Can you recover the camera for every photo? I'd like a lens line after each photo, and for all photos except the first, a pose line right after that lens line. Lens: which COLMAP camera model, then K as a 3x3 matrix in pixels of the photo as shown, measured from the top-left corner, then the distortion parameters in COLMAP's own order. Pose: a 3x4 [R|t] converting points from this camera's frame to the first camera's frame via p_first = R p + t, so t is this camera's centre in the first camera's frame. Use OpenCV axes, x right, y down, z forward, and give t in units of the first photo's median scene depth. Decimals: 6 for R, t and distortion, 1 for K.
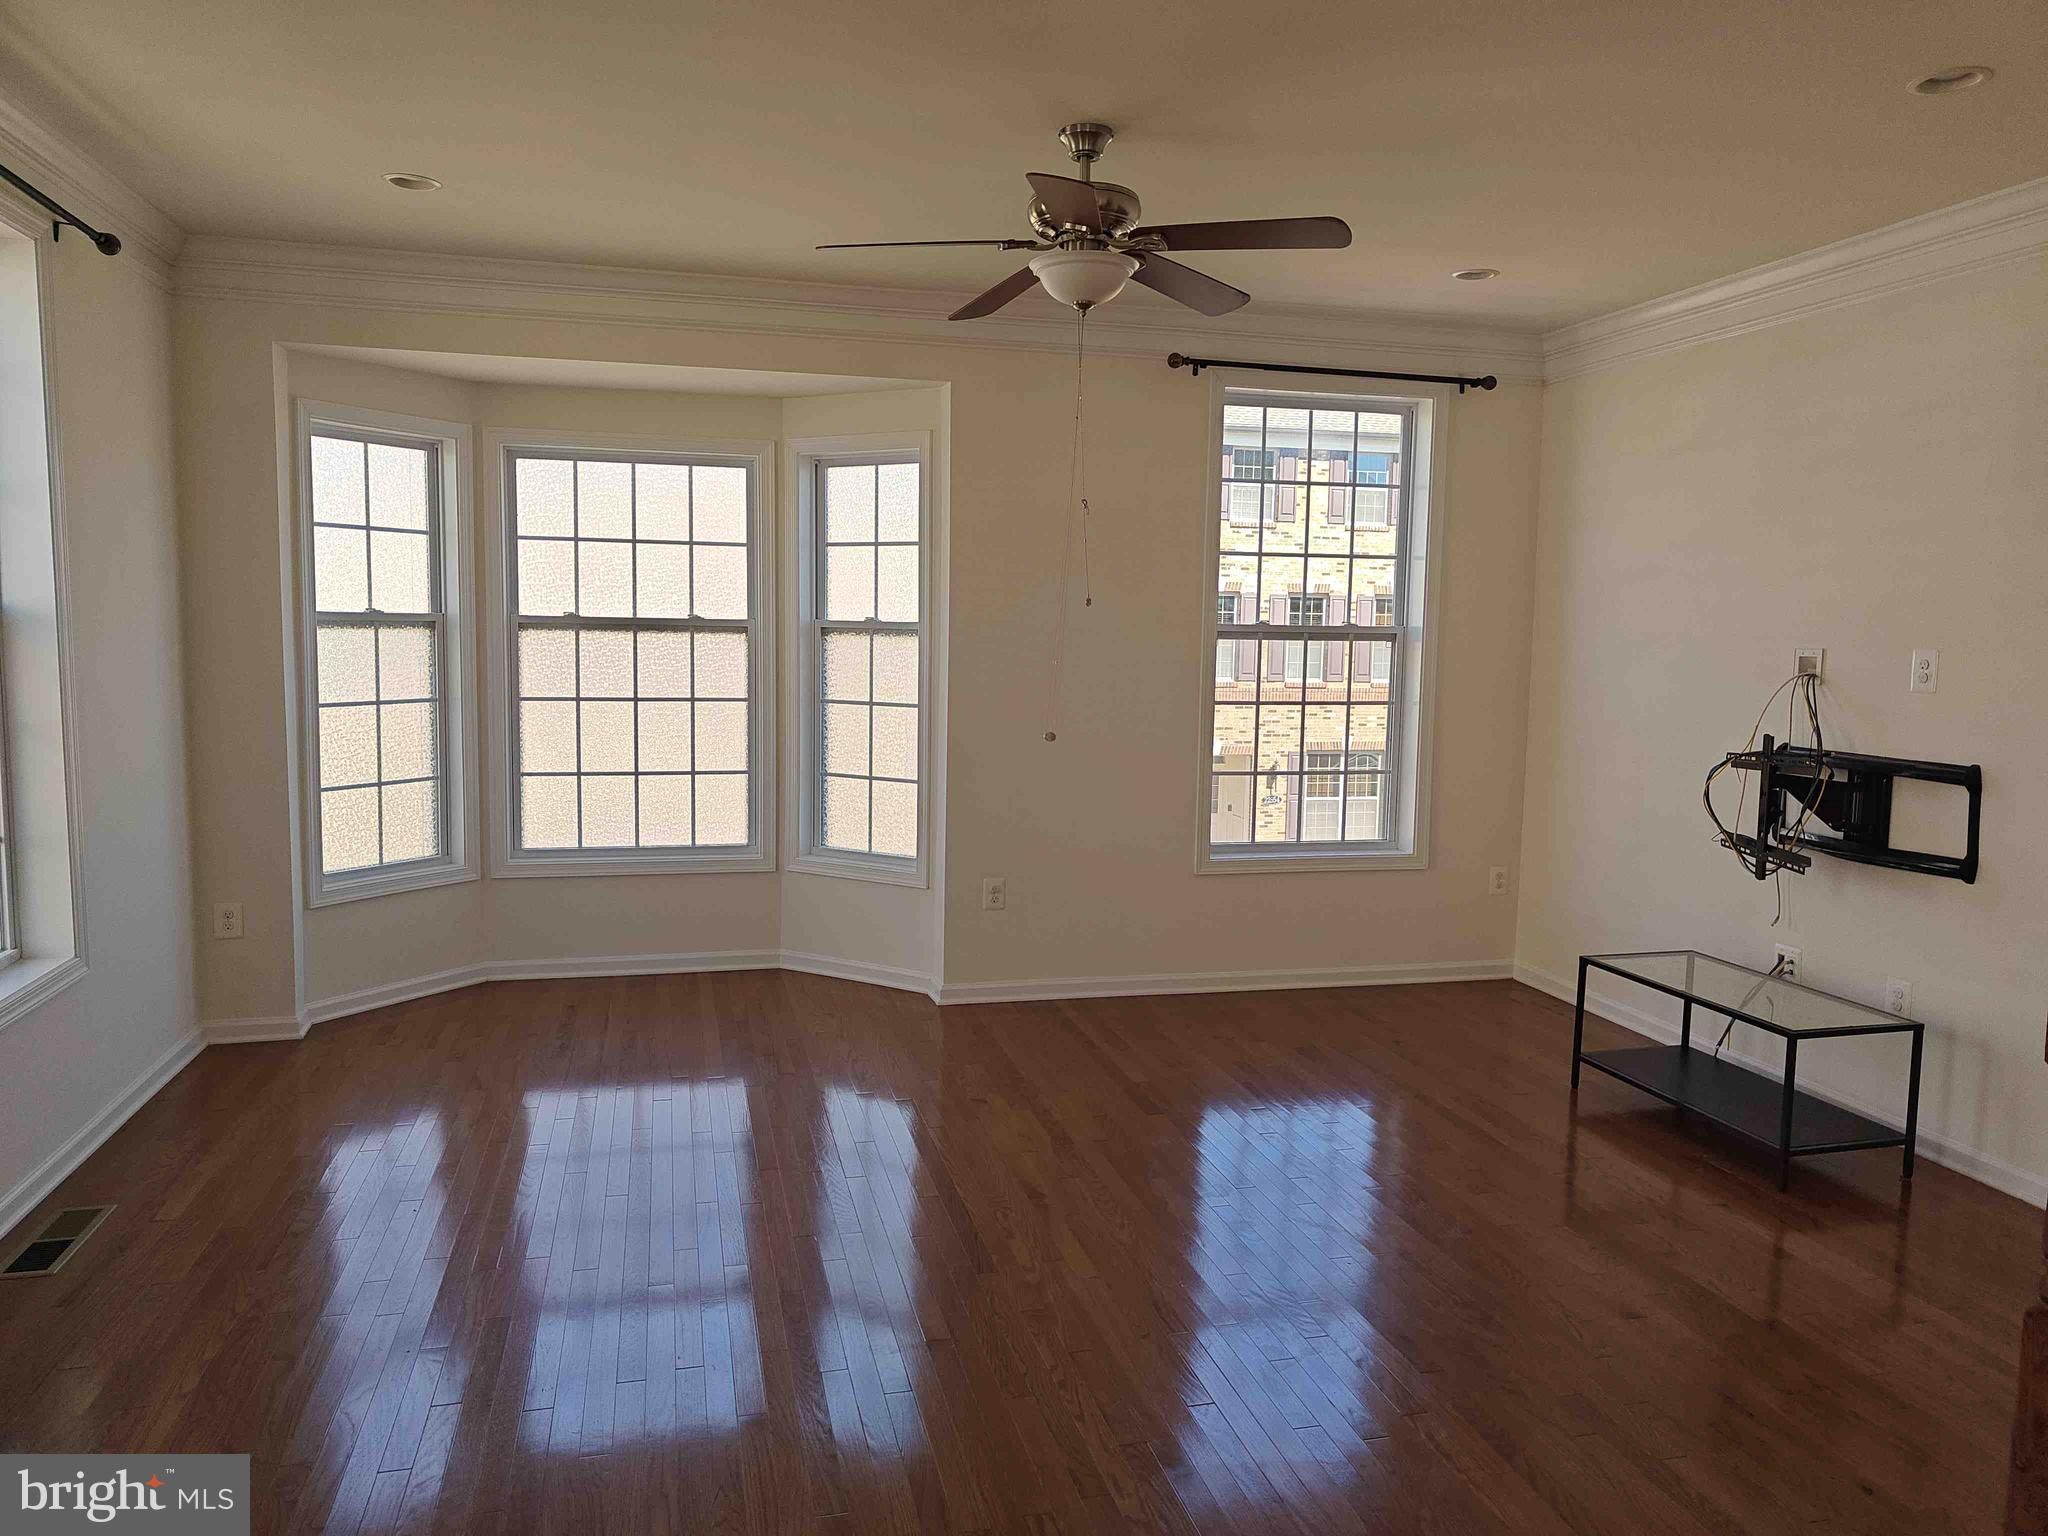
lens RADIAL K [[1433.1, 0, 1029.8], [0, 1433.1, 758.1], [0, 0, 1]] dist [0.016070, -0.002047]
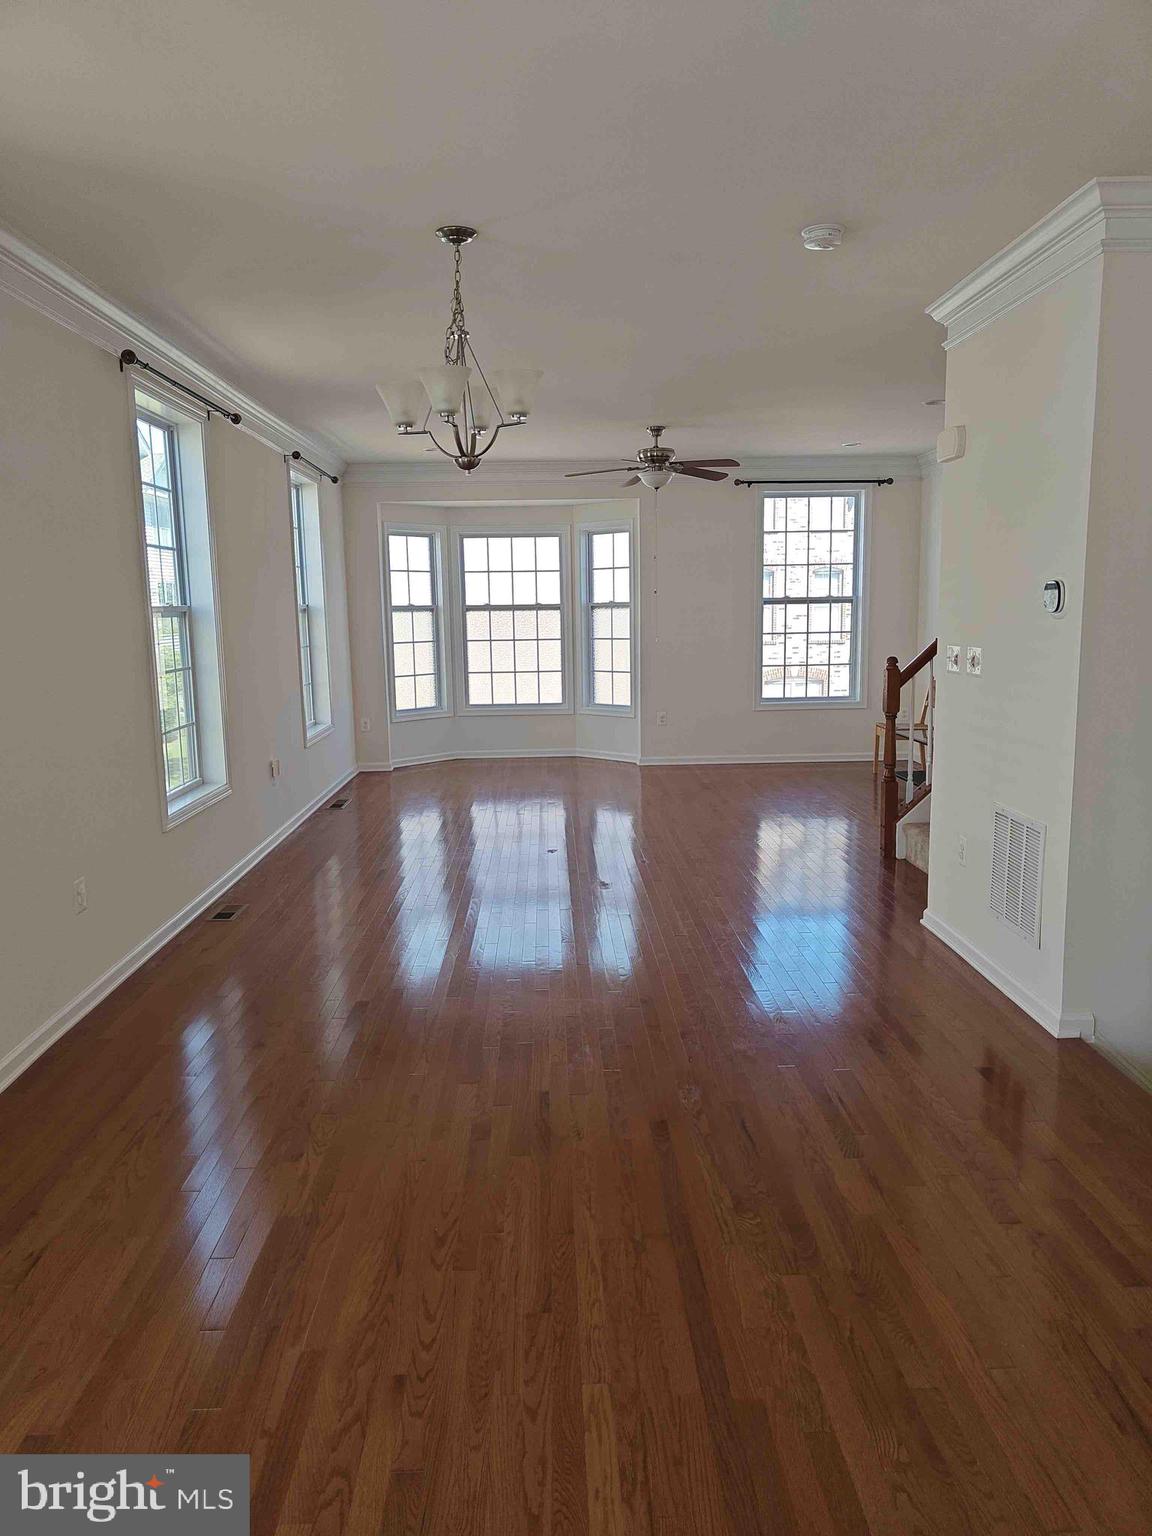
lens RADIAL K [[1074.9, 0, 570.6], [0, 1074.9, 796.9], [0, 0, 1]] dist [0.016070, -0.002047]
pose [[0.973956, 0.007536, -0.226613, 0.222139], [0.010809, 0.996768, 0.079604, 0.078597], [0.226481, -0.079981, 0.970726, -0.726408]]
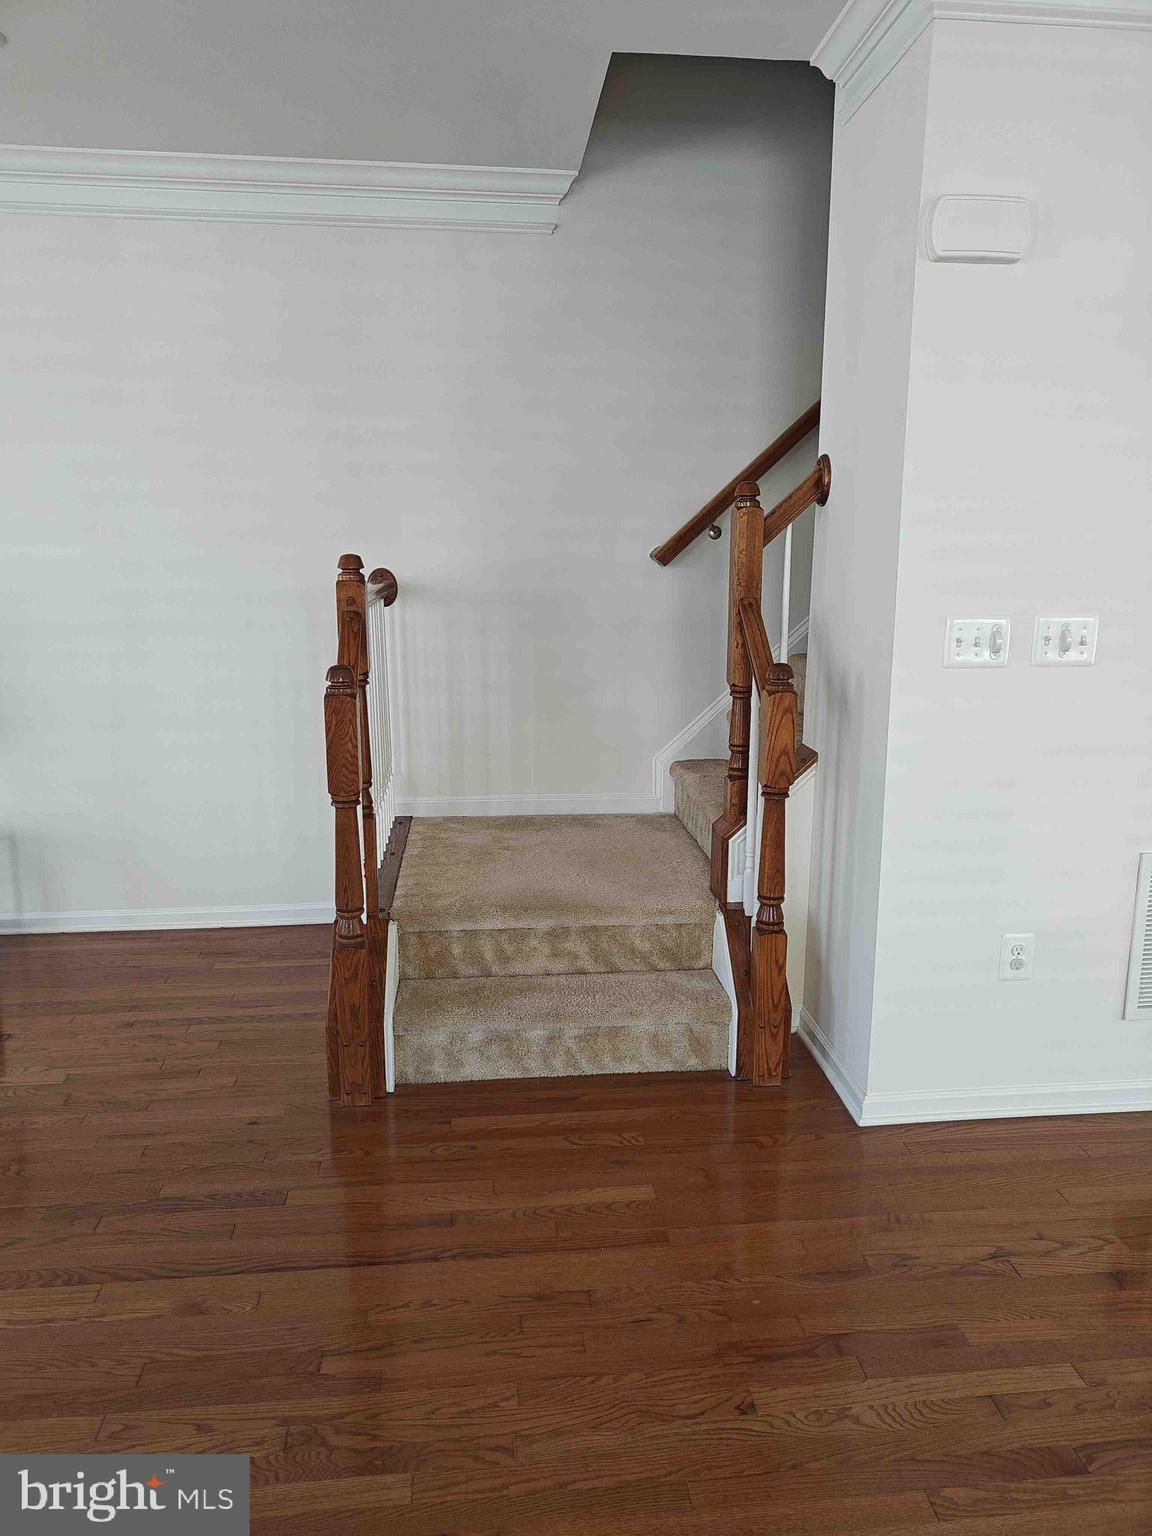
lens RADIAL K [[1074.9, 0, 575.2], [0, 1074.9, 768.2], [0, 0, 1]] dist [0.016070, -0.002047]
pose [[0.153045, -0.217989, 0.963877, -0.143314], [0.101904, 0.973649, 0.204018, -0.008575], [-0.982951, 0.066999, 0.171226, 0.216805]]
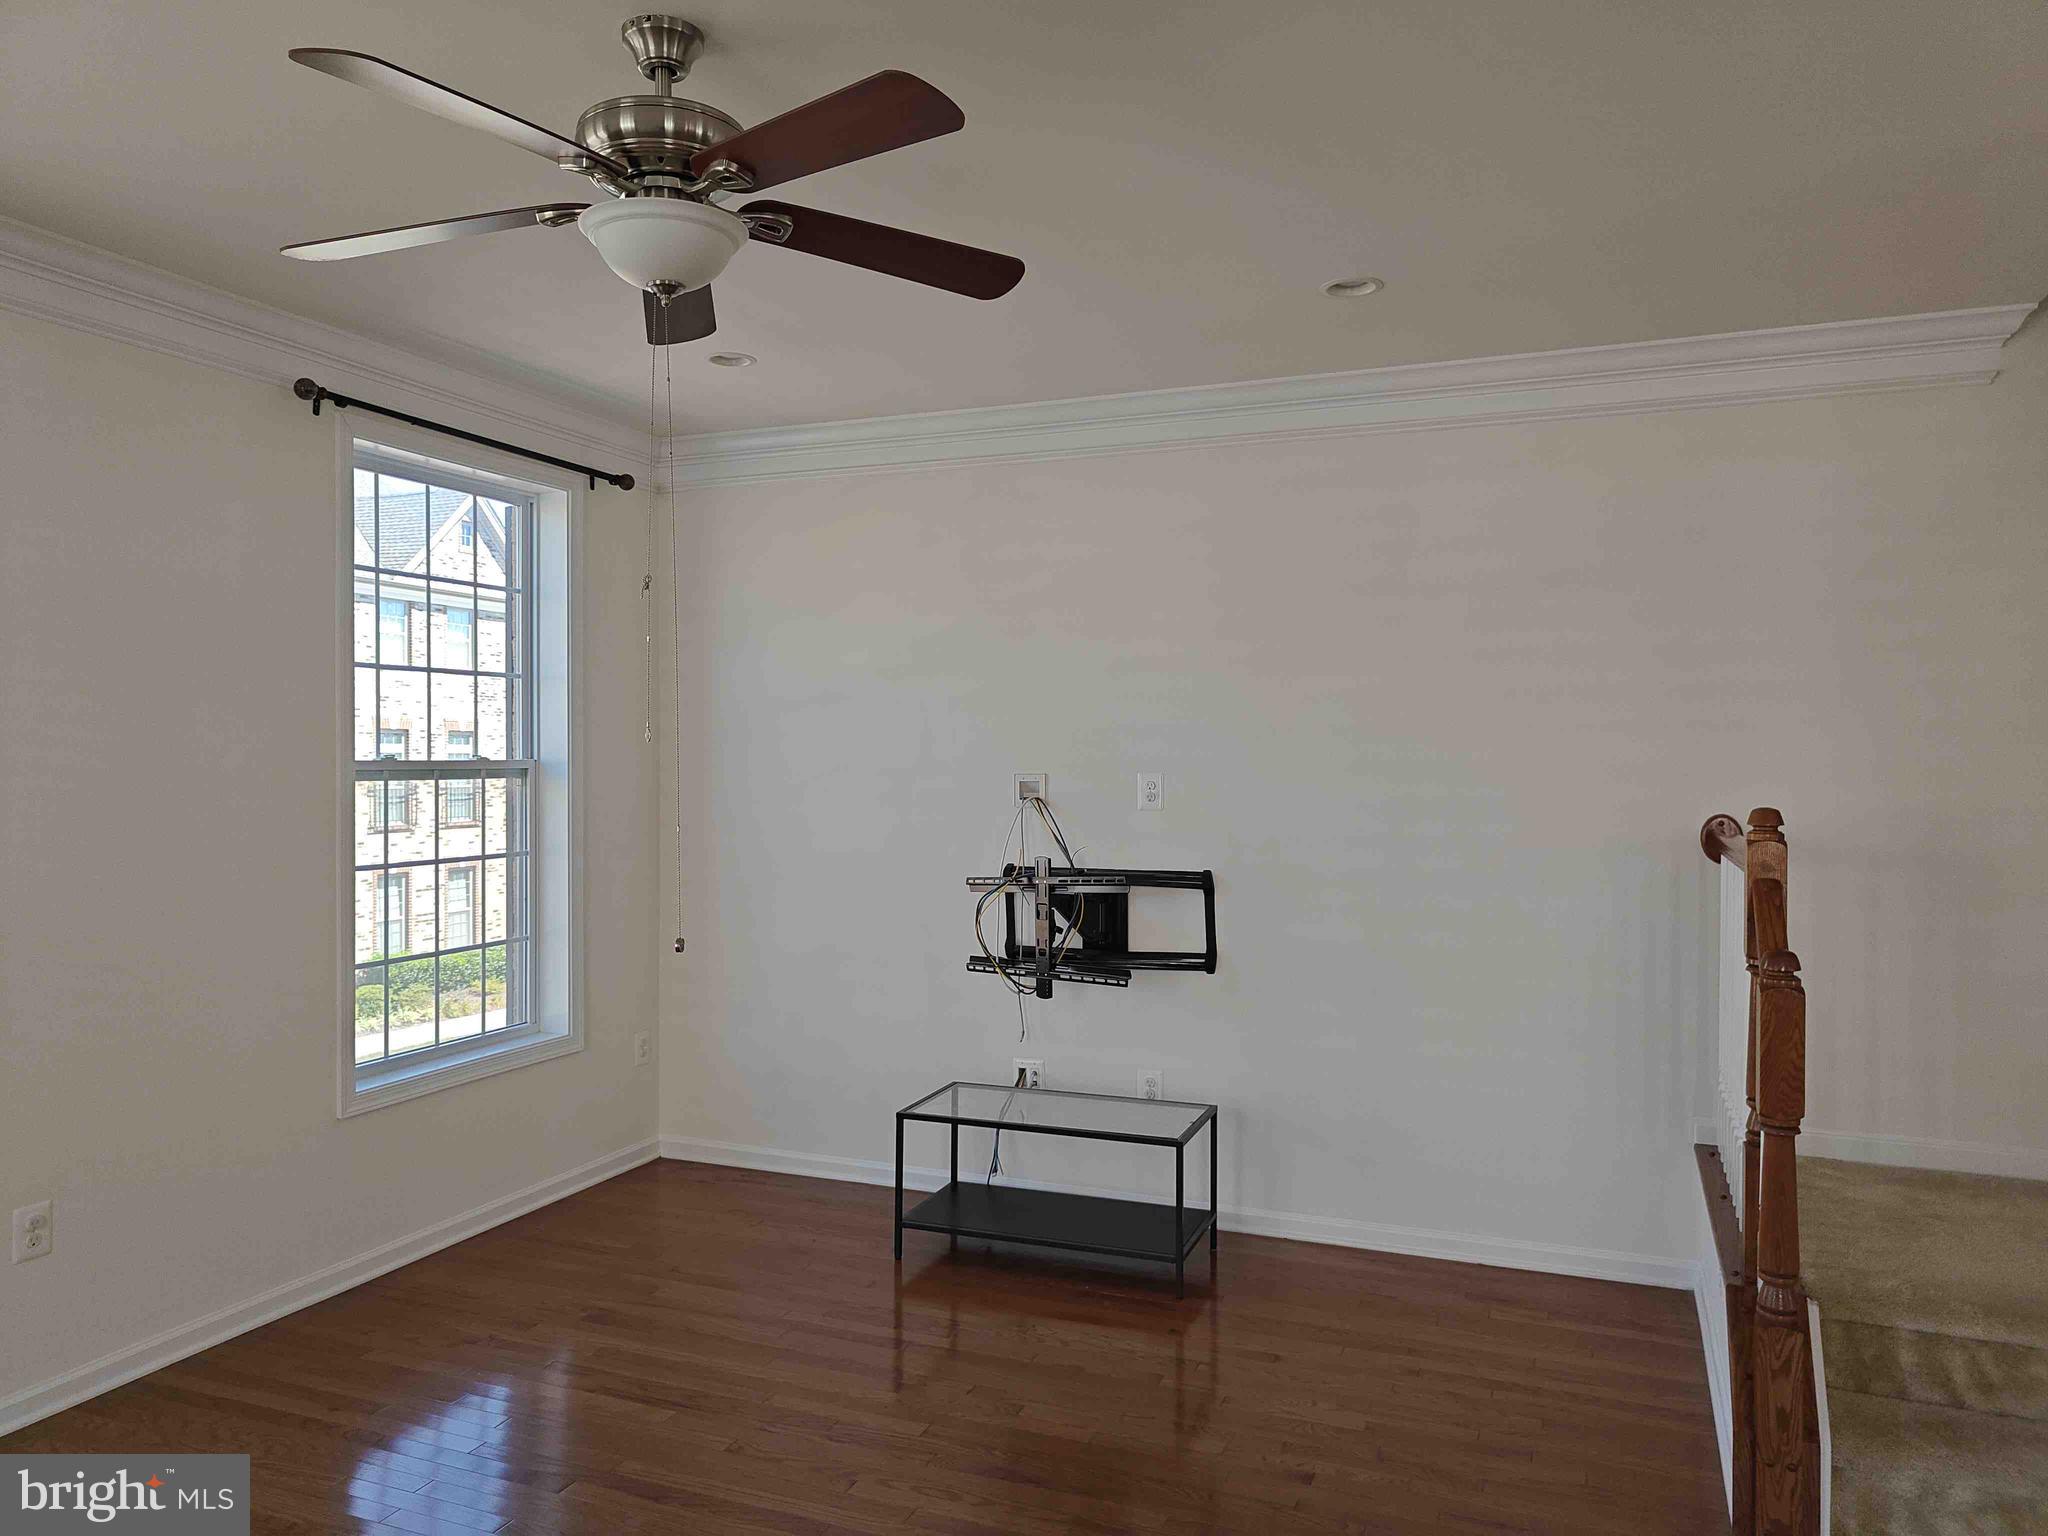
lens RADIAL K [[1433.1, 0, 1023.3], [0, 1433.1, 772.9], [0, 0, 1]] dist [0.016070, -0.002047]
pose [[0.594327, -0.028366, 0.803723, -0.245583], [0.089599, 0.995492, -0.031121, -0.035024], [-0.799217, 0.090509, 0.594189, 0.301352]]
